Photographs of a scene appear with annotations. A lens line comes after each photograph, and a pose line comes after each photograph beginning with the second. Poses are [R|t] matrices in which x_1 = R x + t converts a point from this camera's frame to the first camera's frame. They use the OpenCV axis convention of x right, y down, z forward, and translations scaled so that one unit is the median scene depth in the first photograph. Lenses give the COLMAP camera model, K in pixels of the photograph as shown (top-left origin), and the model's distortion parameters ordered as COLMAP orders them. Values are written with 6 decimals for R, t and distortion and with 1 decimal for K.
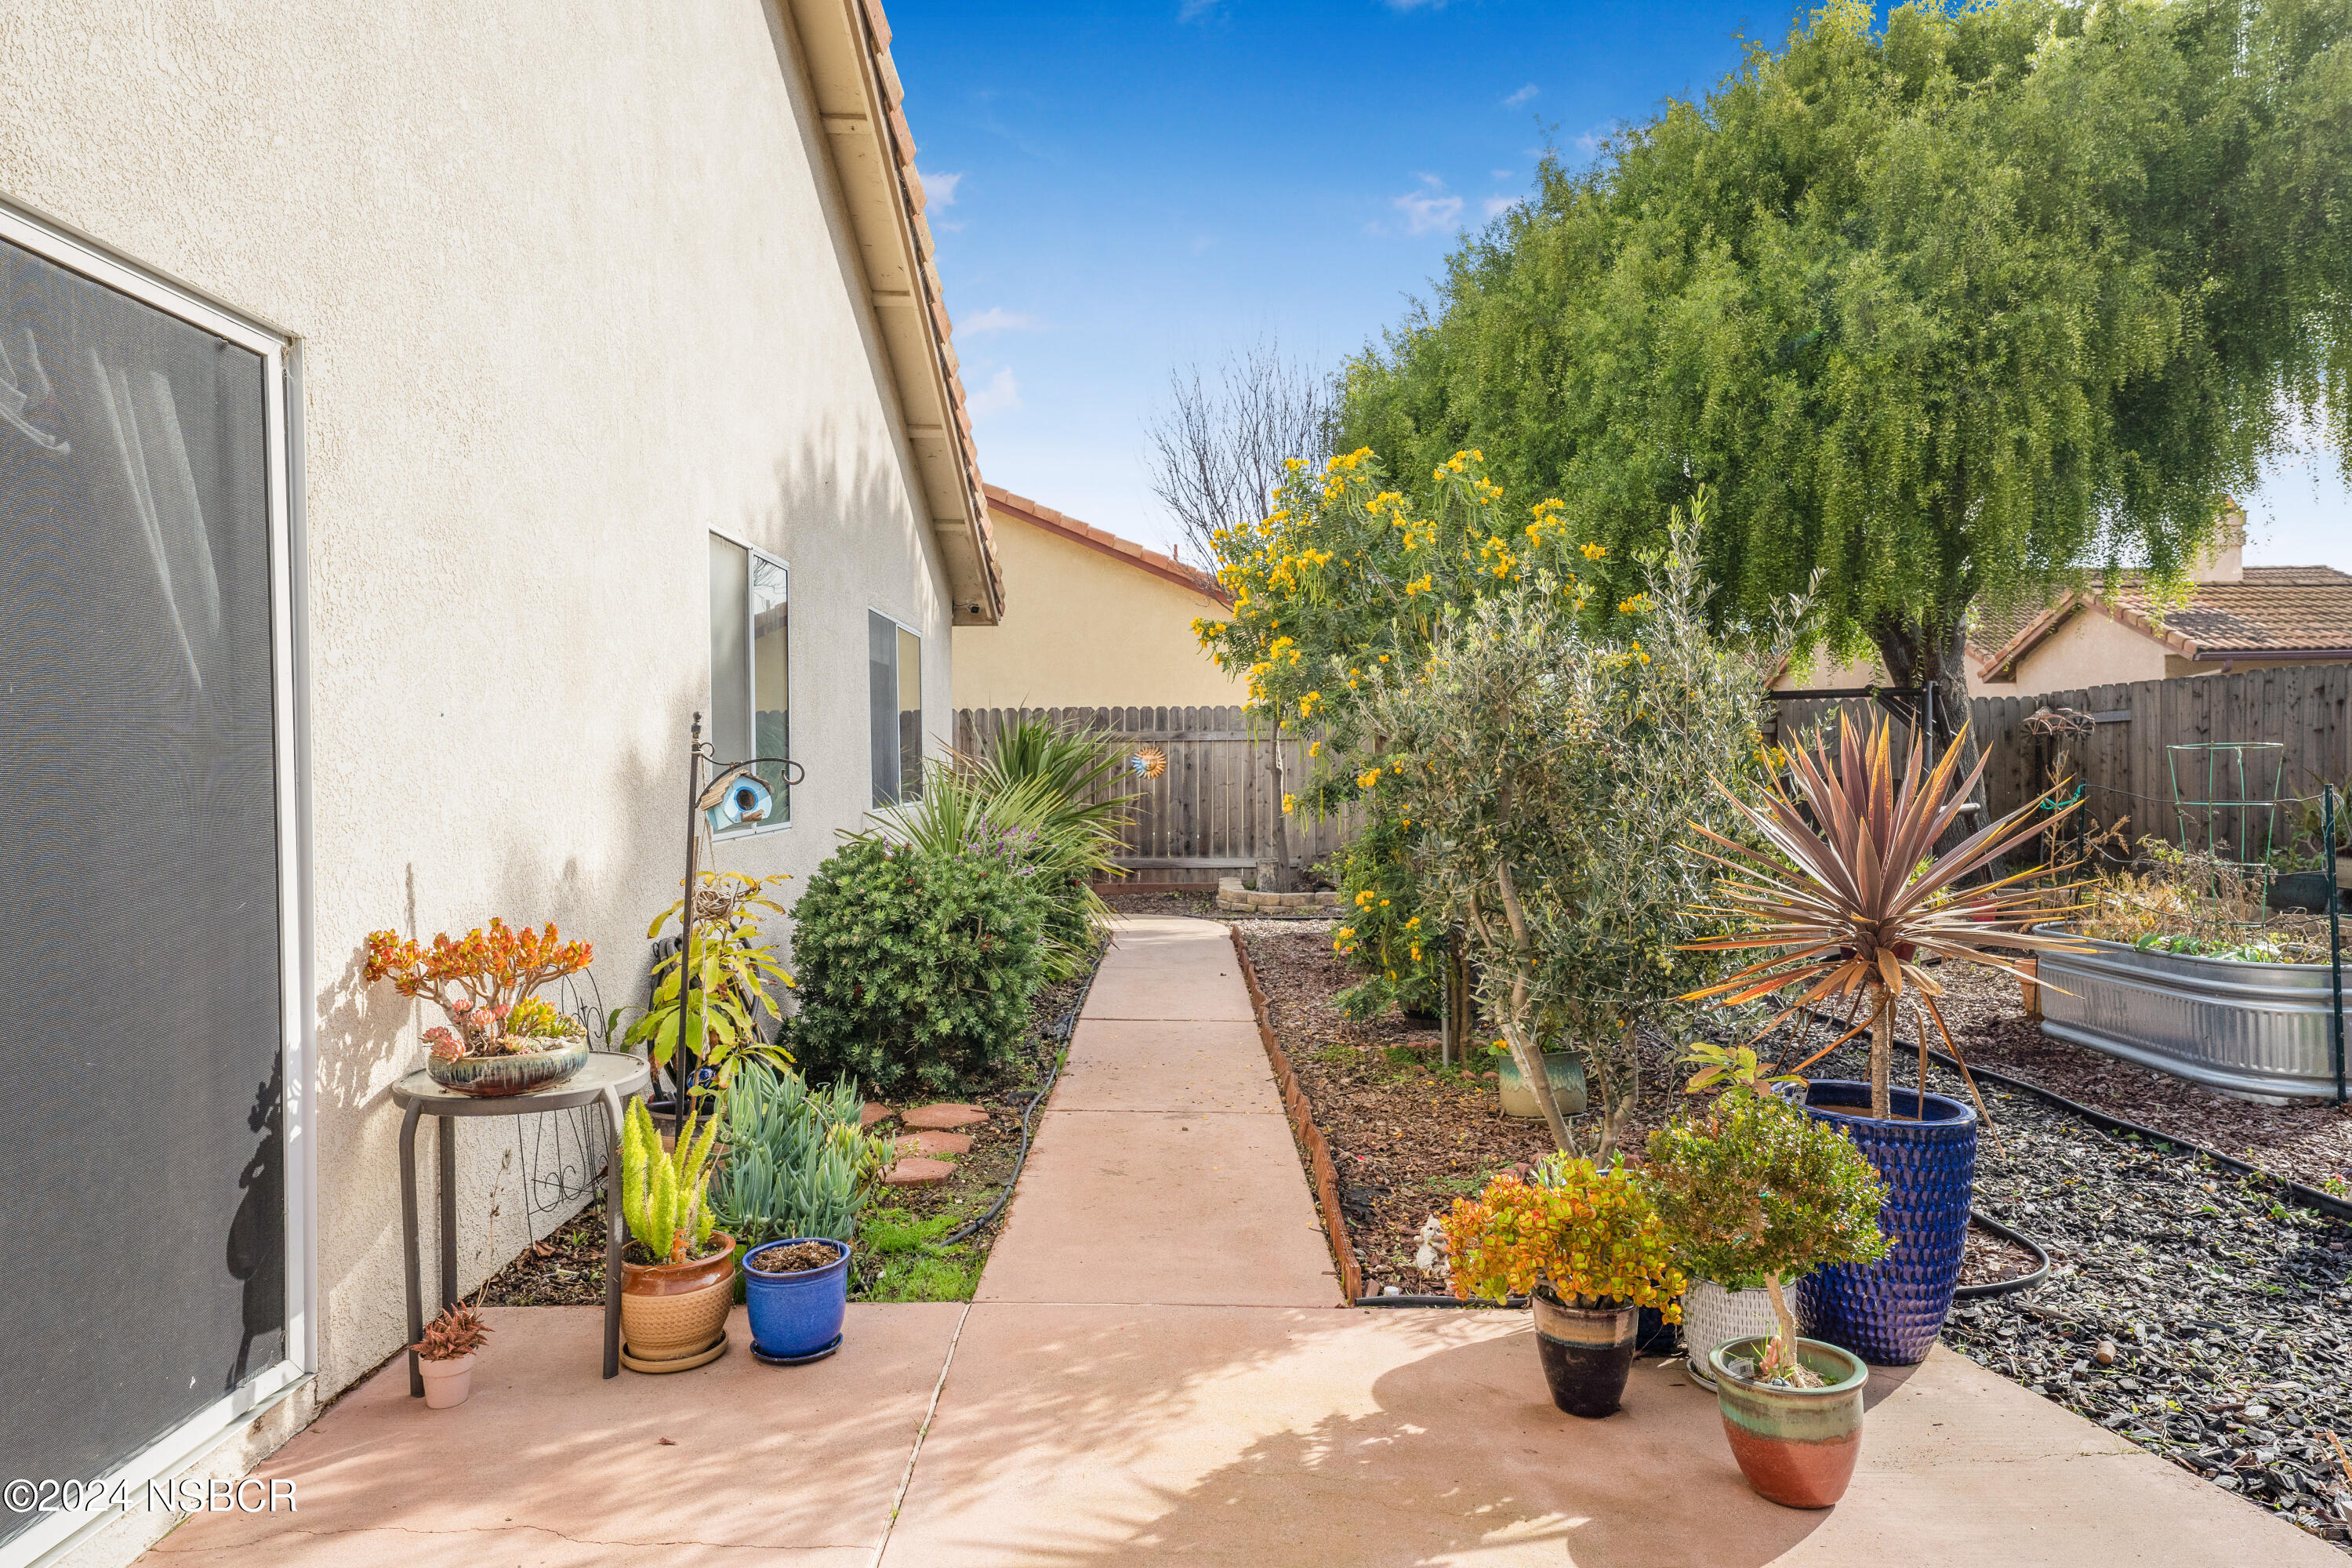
lens RADIAL K [[1496.4, 0, 1172.9], [0, 1496.4, 779.0], [0, 0, 1]] dist [0.025997, 0.001004]
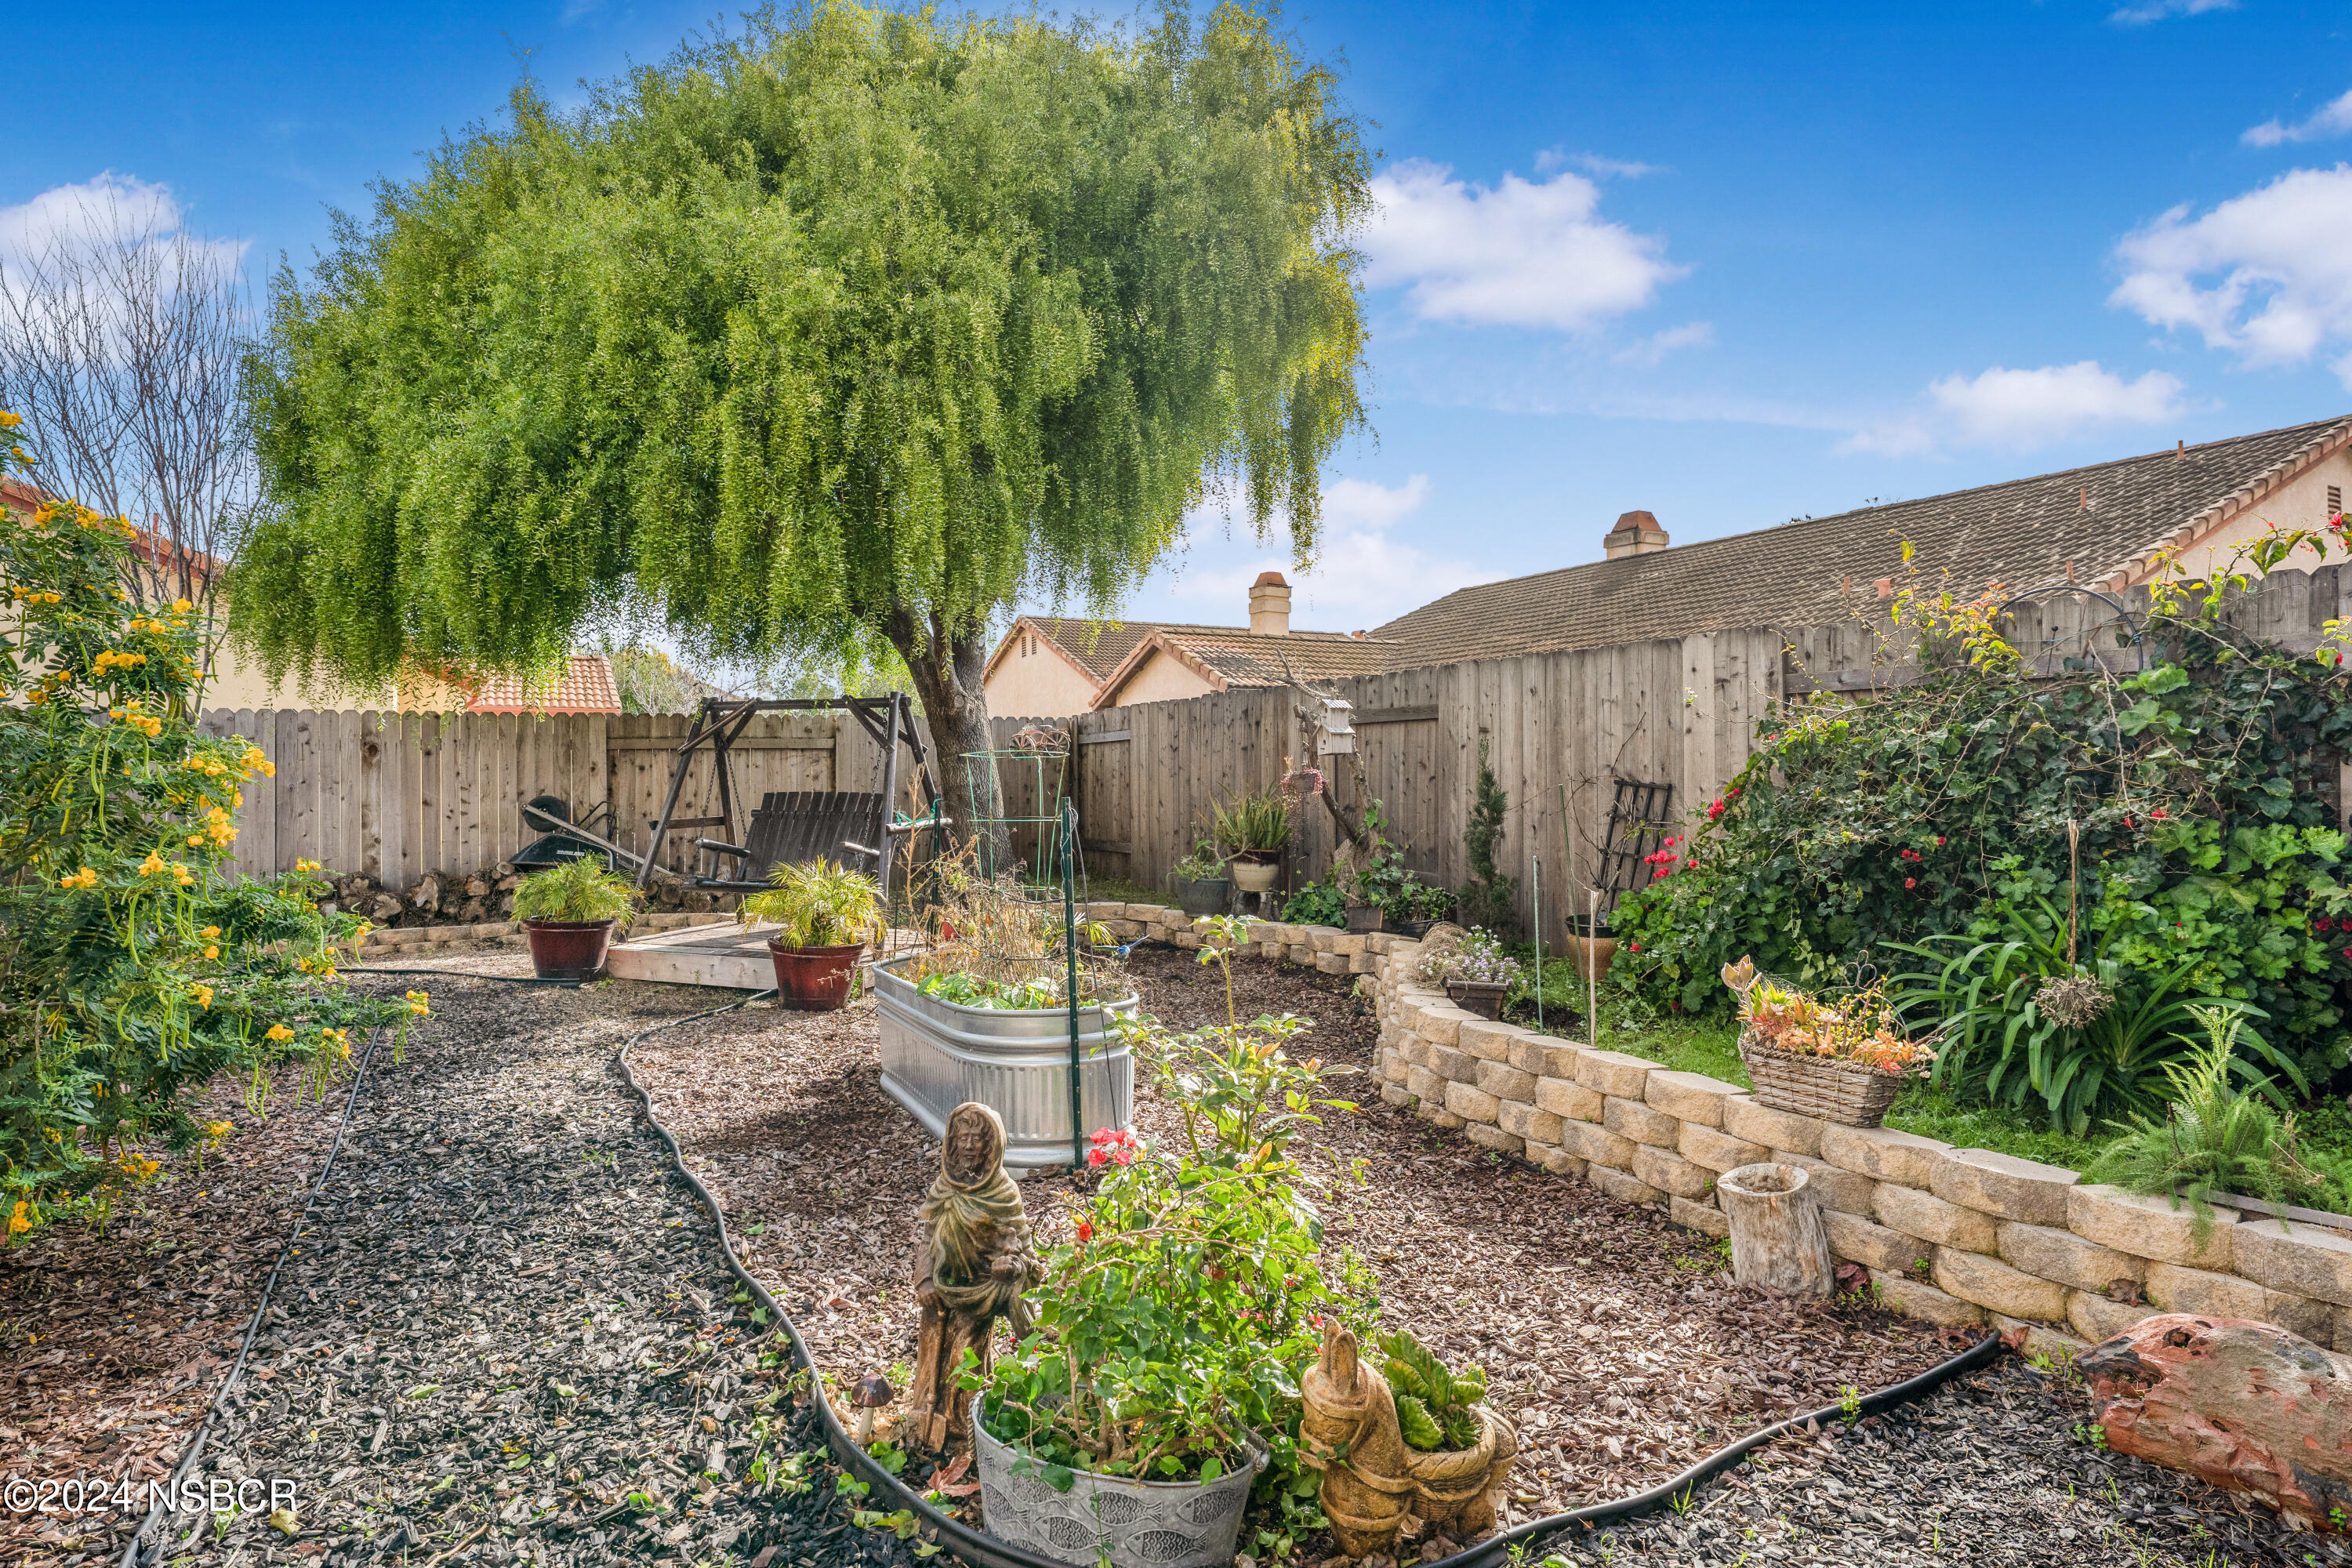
lens RADIAL K [[1293.8, 0, 1178.5], [0, 1293.8, 784.4], [0, 0, 1]] dist [0.024865, 0.001048]
pose [[0.881832, -0.003541, 0.471550, 0.311981], [0.007739, 0.999946, -0.006964, 0.001306], [-0.471500, 0.009791, 0.881812, 0.214929]]
